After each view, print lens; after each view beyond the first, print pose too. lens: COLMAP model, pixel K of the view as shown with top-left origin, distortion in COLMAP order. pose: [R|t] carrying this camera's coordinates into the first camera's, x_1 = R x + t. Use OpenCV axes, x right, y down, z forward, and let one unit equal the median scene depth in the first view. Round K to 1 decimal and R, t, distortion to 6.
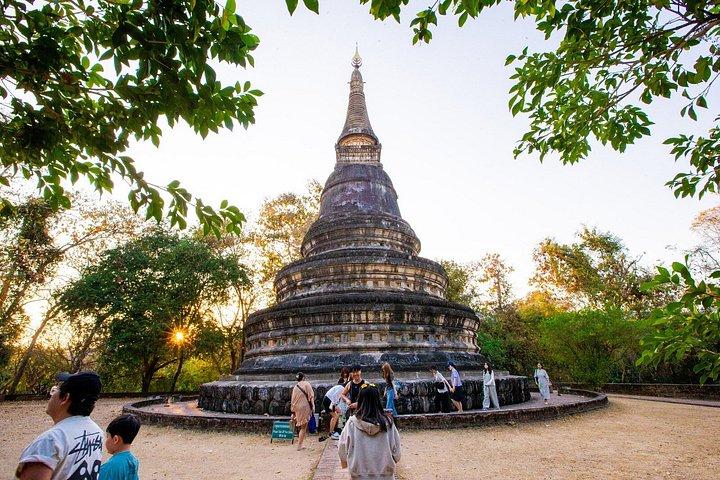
lens RADIAL K [[330.9, 0, 360.0], [0, 330.9, 240.0], [0, 0, 1]] dist [-0.059255, 0.030009]
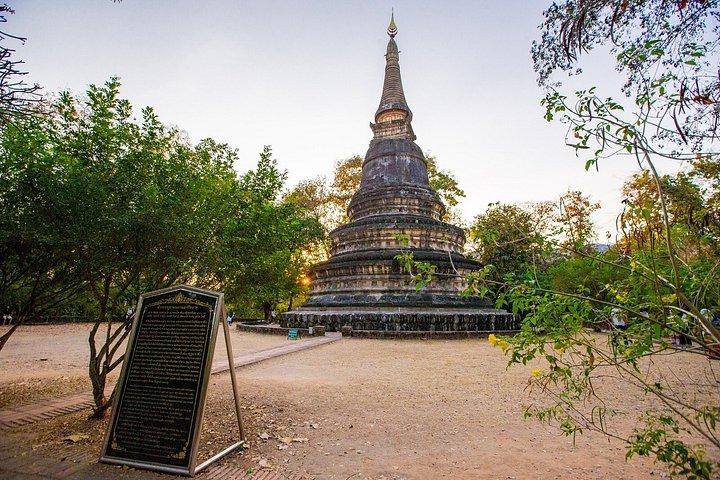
lens RADIAL K [[330.9, 0, 360.0], [0, 330.9, 240.0], [0, 0, 1]] dist [-0.059255, 0.030009]
pose [[0.946715, -0.042983, -0.319191, 0.352681], [0.099644, 0.981520, 0.163369, -0.107467], [0.306271, -0.186469, 0.933503, -0.265457]]
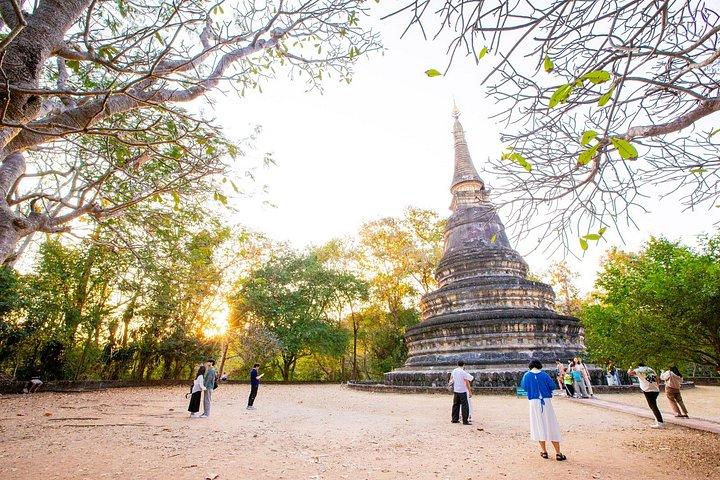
lens RADIAL K [[330.9, 0, 360.0], [0, 330.9, 240.0], [0, 0, 1]] dist [-0.059255, 0.030009]
pose [[0.994158, -0.023308, -0.105386, -0.442499], [0.024377, 0.999663, 0.008869, -0.165415], [0.105144, -0.011386, 0.994392, -0.462908]]
